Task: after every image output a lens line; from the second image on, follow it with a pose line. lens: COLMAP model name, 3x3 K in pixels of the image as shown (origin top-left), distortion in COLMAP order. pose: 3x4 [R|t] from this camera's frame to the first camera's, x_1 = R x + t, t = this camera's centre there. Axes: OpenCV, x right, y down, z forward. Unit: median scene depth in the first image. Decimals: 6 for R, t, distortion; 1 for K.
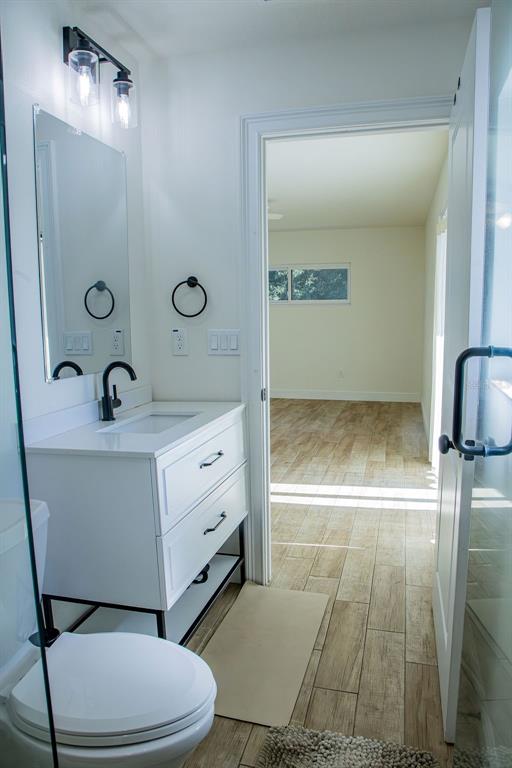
lens RADIAL K [[513.6, 0, 250.9], [0, 513.6, 385.7], [0, 0, 1]] dist [0.022325, -0.002678]
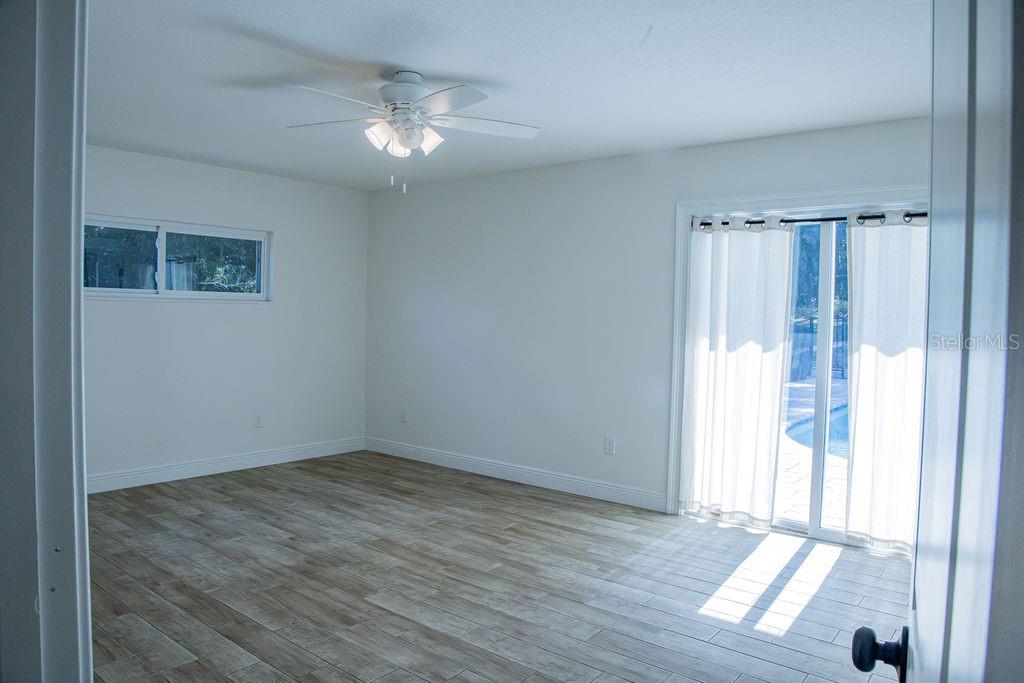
lens RADIAL K [[684.9, 0, 516.6], [0, 684.9, 343.6], [0, 0, 1]] dist [0.022325, -0.002678]
pose [[0.380214, -0.011124, 0.924832, -0.734361], [0.100651, 0.994487, -0.029418, -0.105938], [-0.919406, 0.104271, 0.379237, 0.783219]]
